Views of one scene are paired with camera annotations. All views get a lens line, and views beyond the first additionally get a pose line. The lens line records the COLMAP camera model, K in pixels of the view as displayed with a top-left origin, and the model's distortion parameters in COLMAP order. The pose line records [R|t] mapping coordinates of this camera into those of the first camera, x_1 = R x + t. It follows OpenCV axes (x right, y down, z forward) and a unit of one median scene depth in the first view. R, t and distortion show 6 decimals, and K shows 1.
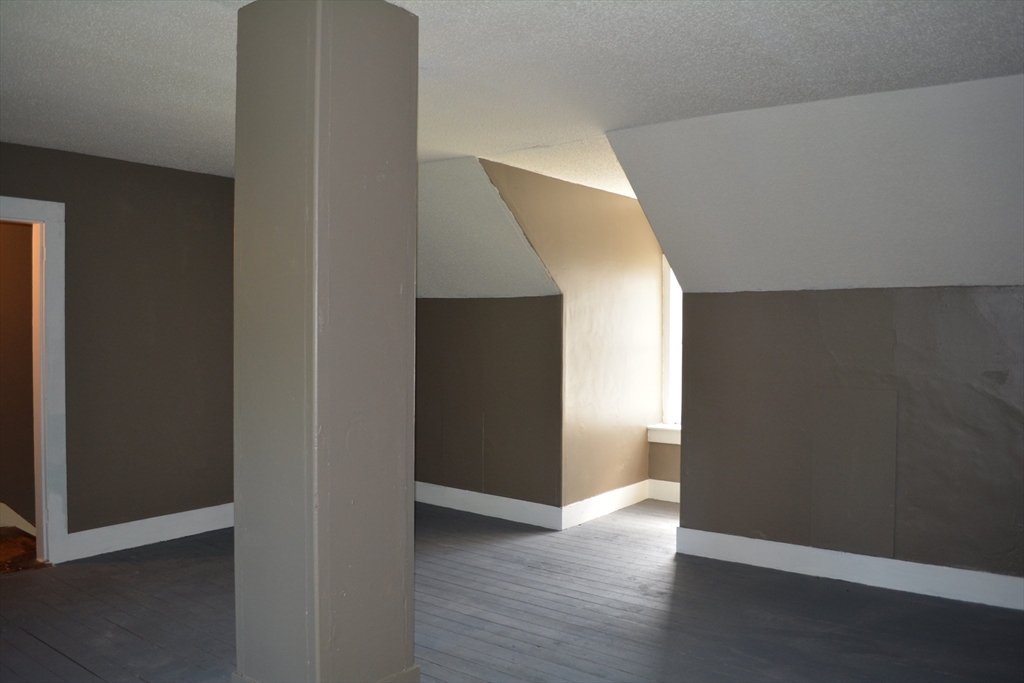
lens RADIAL K [[818.2, 0, 512.0], [0, 818.2, 341.5], [0, 0, 1]] dist [-0.095123, 0.001120]
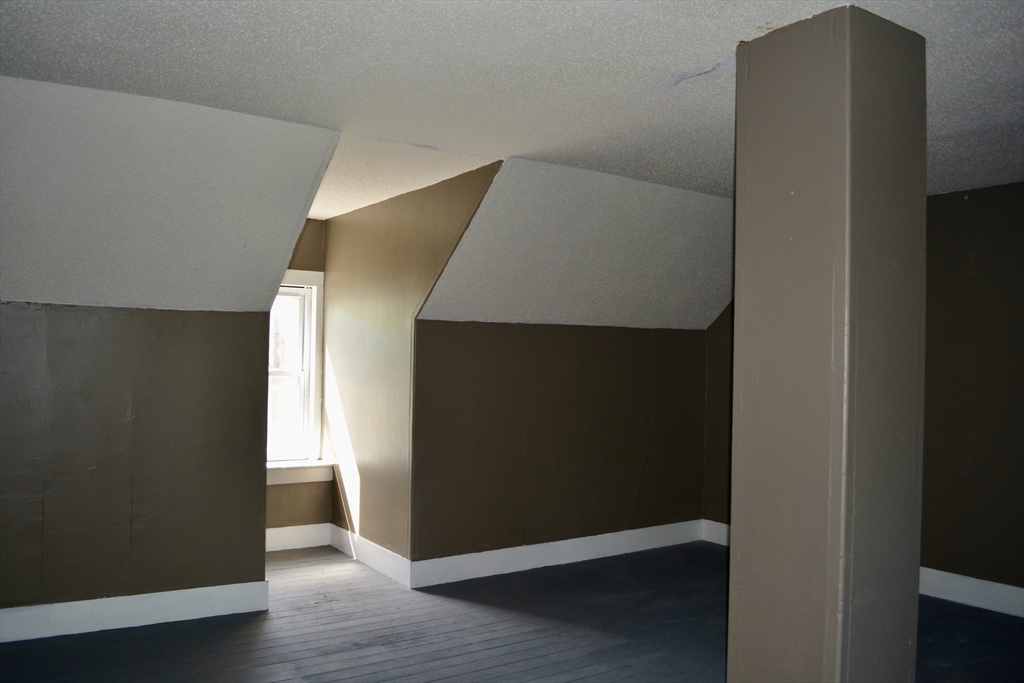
lens RADIAL K [[818.2, 0, 512.0], [0, 818.2, 341.5], [0, 0, 1]] dist [-0.095123, 0.001120]
pose [[0.329809, 0.012469, 0.943965, -0.734261], [0.007352, 0.999849, -0.015776, -0.019563], [-0.944019, 0.012143, 0.329667, 0.619044]]
